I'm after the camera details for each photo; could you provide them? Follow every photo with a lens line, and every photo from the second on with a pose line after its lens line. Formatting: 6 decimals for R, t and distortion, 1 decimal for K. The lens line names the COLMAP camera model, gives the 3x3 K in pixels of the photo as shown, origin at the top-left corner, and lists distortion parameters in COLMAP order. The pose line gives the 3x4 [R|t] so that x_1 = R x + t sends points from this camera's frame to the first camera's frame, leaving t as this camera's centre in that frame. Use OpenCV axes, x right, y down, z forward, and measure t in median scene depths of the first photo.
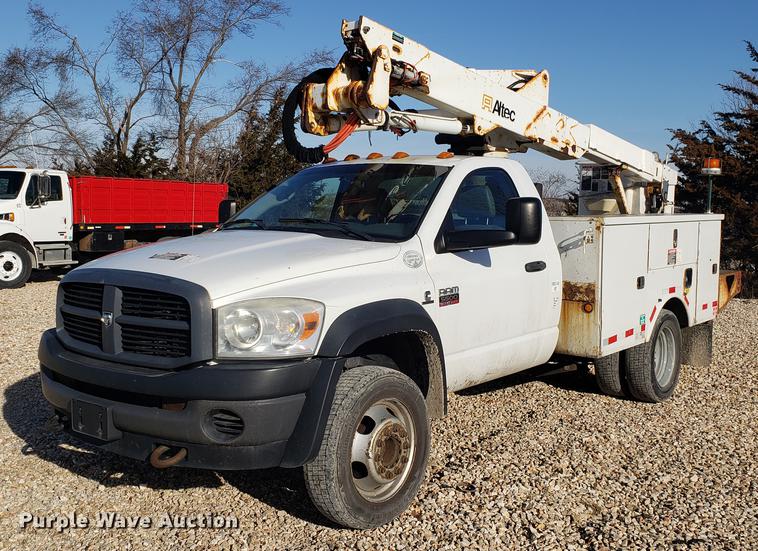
lens RADIAL K [[784.4, 0, 375.0], [0, 784.4, 277.5], [0, 0, 1]] dist [0.214306, -0.645944]
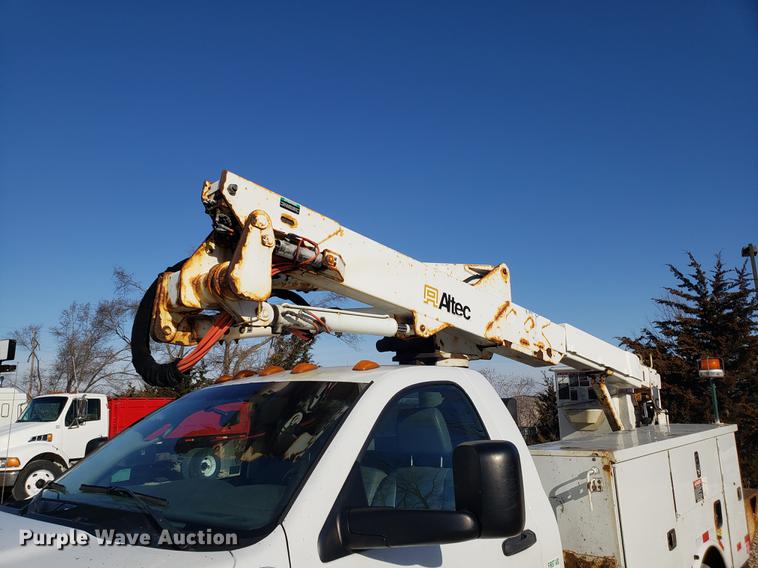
lens RADIAL K [[593.0, 0, 379.0], [0, 593.0, 284.0], [0, 0, 1]] dist [0.020186, -0.006722]
pose [[0.999033, -0.043202, -0.008171, 0.090496], [0.038974, 0.956161, -0.290236, -0.063567], [0.020352, 0.289637, 0.956920, 0.423119]]
